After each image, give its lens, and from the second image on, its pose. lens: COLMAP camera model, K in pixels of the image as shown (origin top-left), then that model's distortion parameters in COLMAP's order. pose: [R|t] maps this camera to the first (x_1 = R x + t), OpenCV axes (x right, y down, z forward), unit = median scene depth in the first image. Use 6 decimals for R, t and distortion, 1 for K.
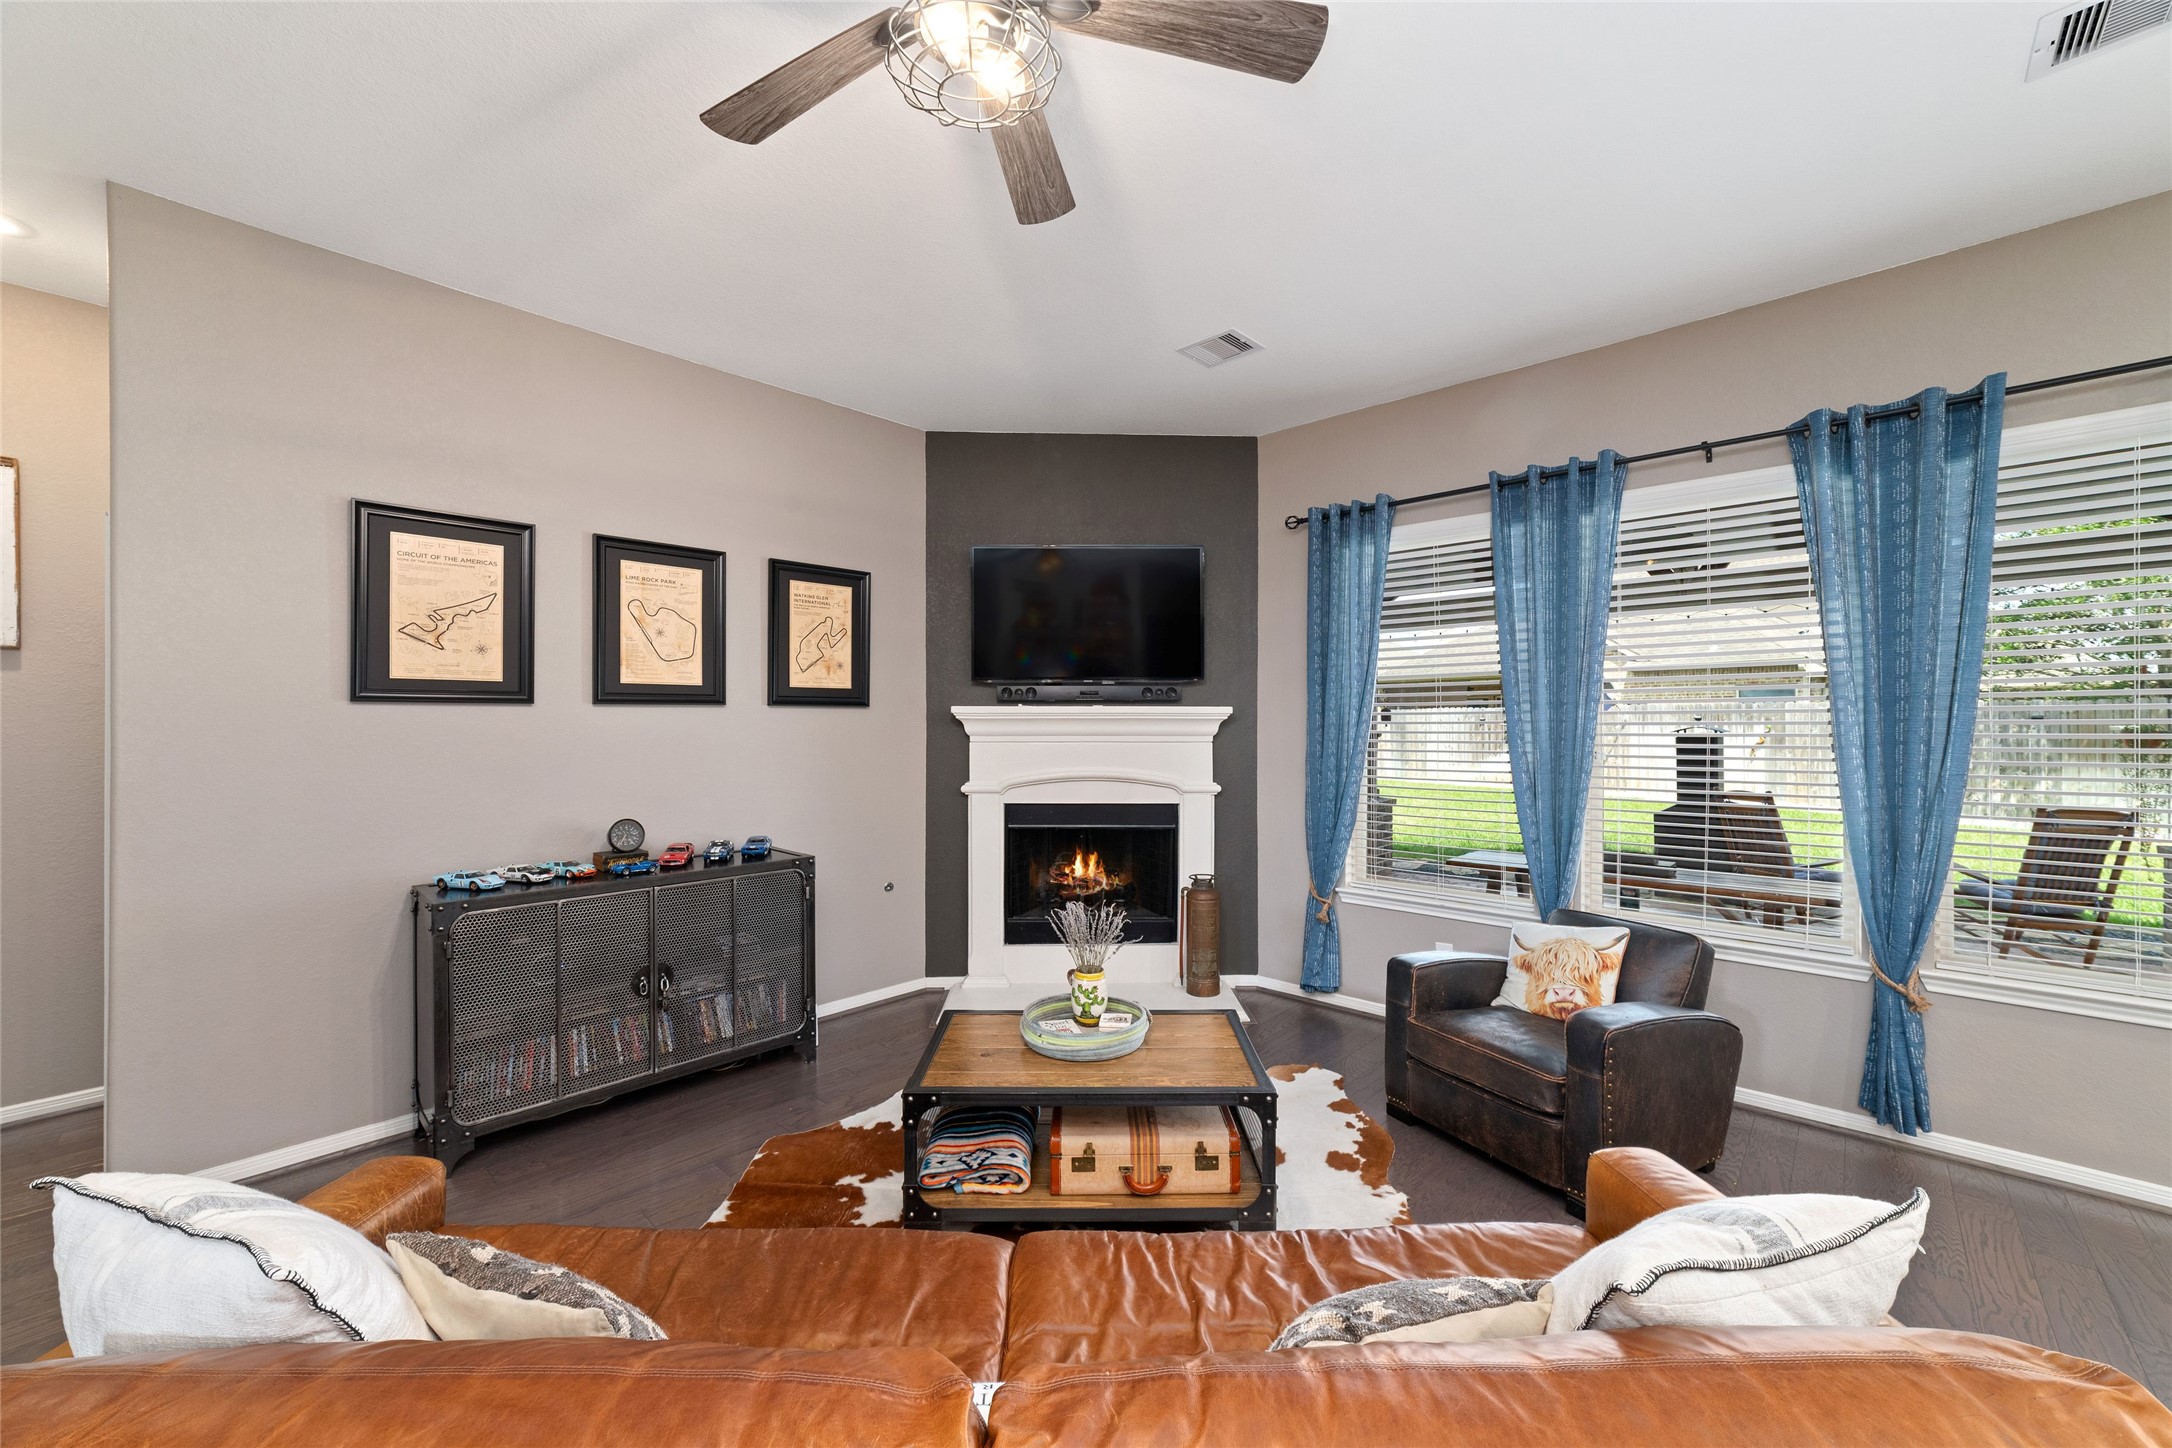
lens RADIAL K [[838.7, 0, 1081.6], [0, 838.7, 721.4], [0, 0, 1]] dist [0.002217, 0.000160]
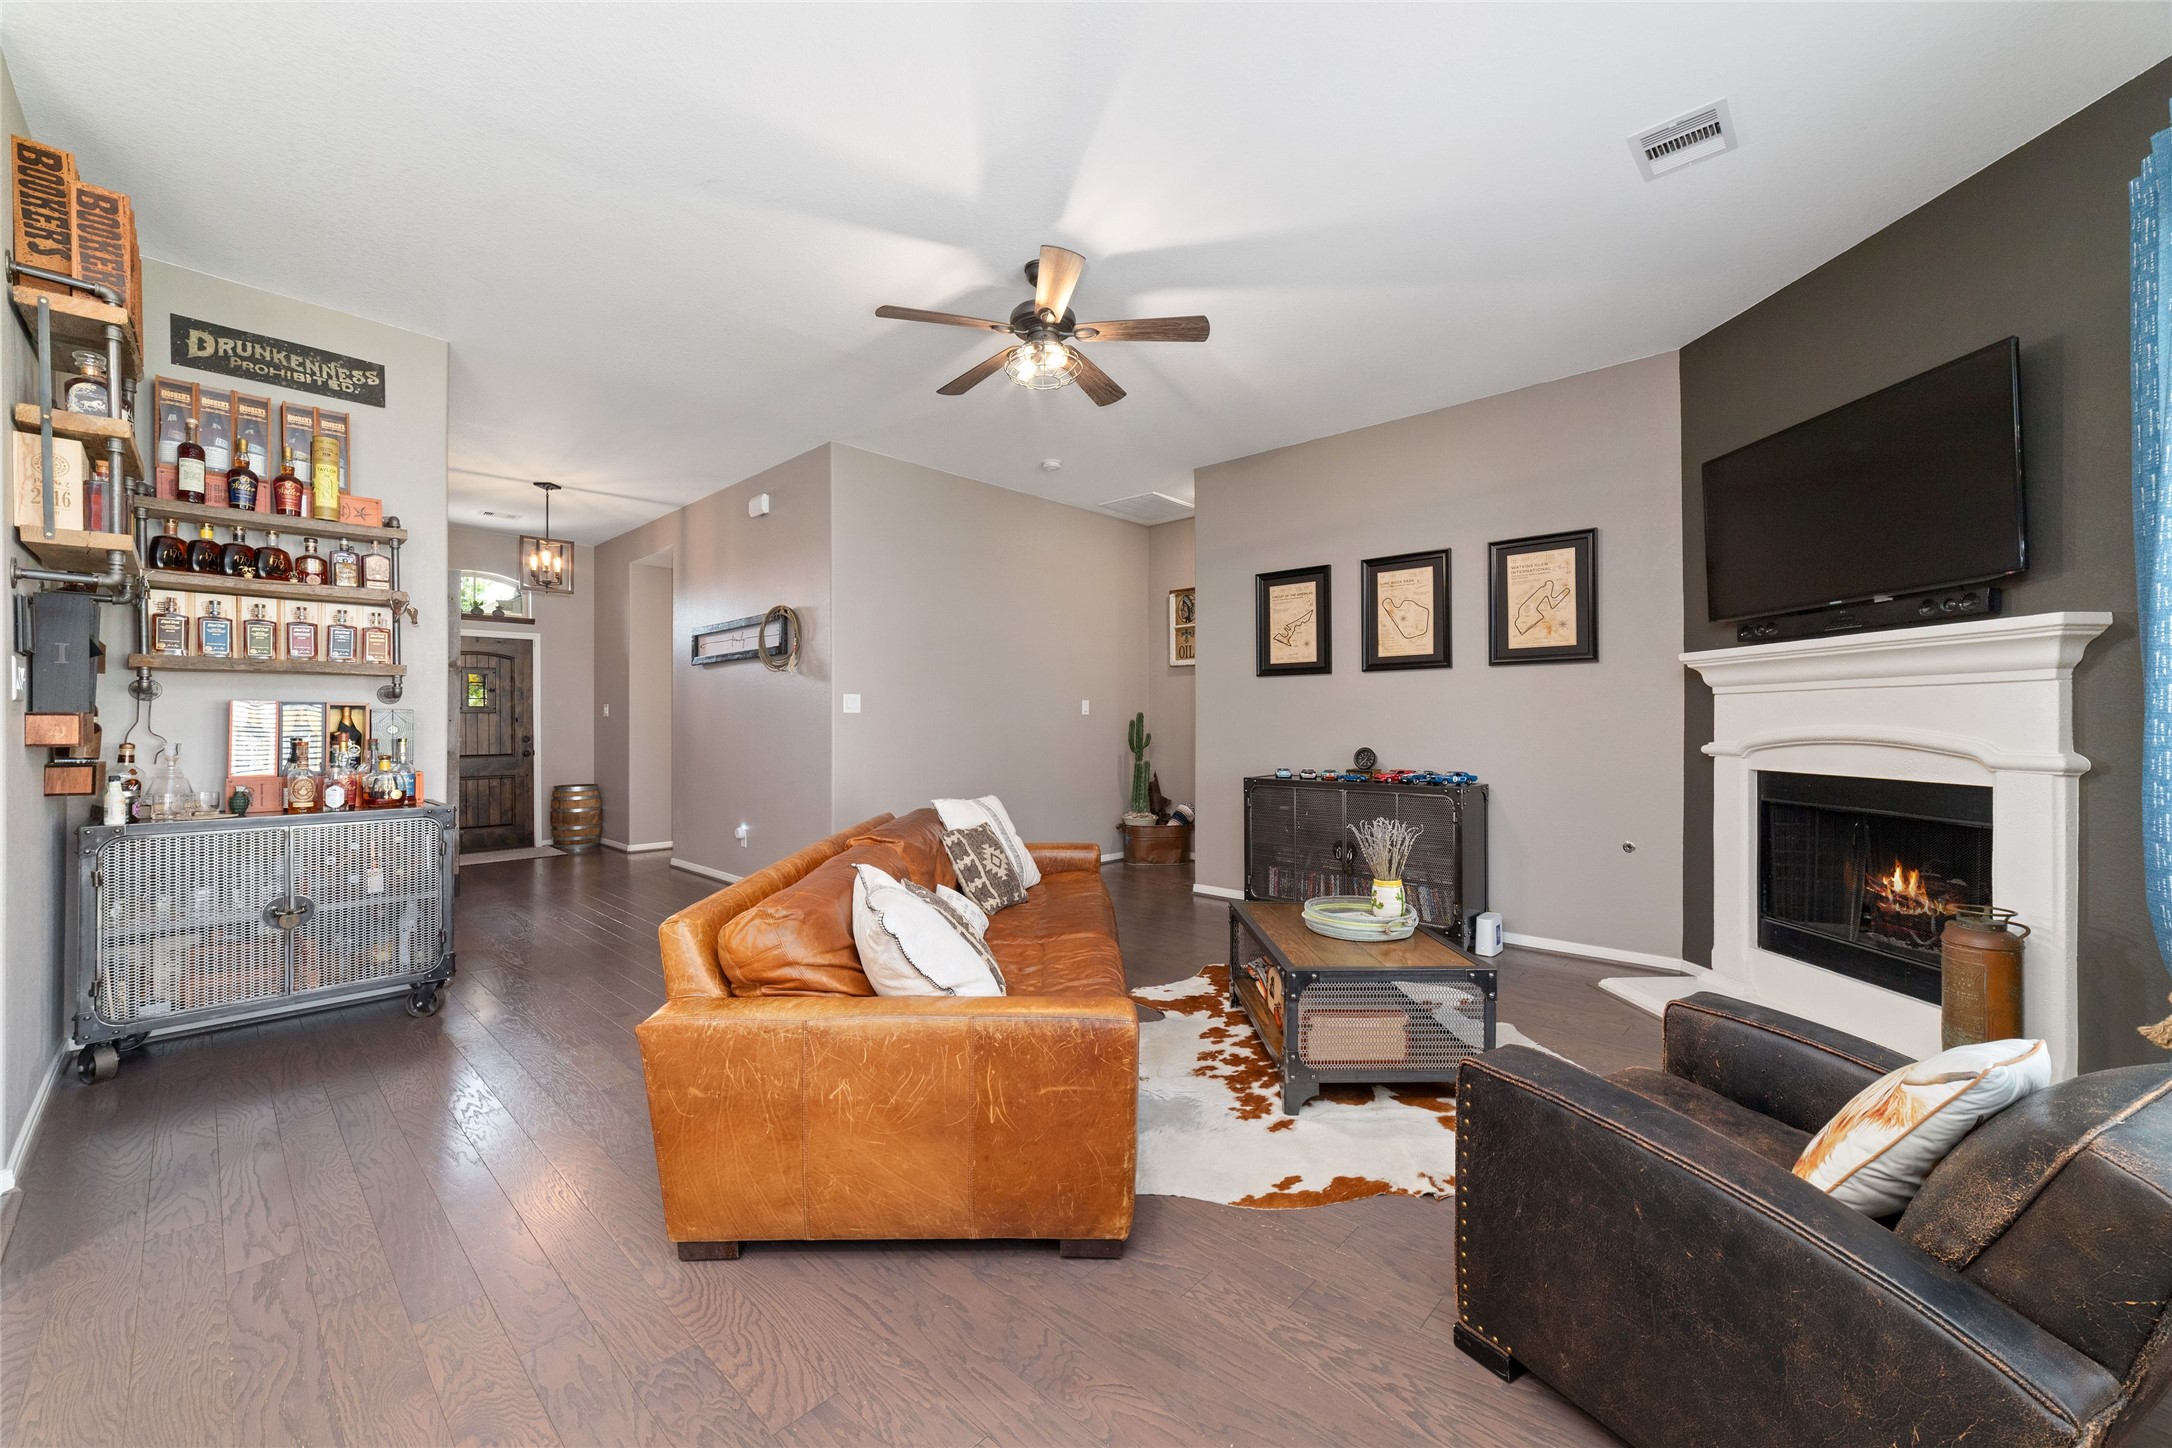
lens RADIAL K [[838.7, 0, 1081.3], [0, 838.7, 721.7], [0, 0, 1]] dist [0.002217, 0.000160]
pose [[0.024080, -0.003029, -0.999705, 0.751256], [-0.003251, 0.999990, -0.003108, 0.061399], [0.999705, 0.003324, 0.024069, 0.369722]]
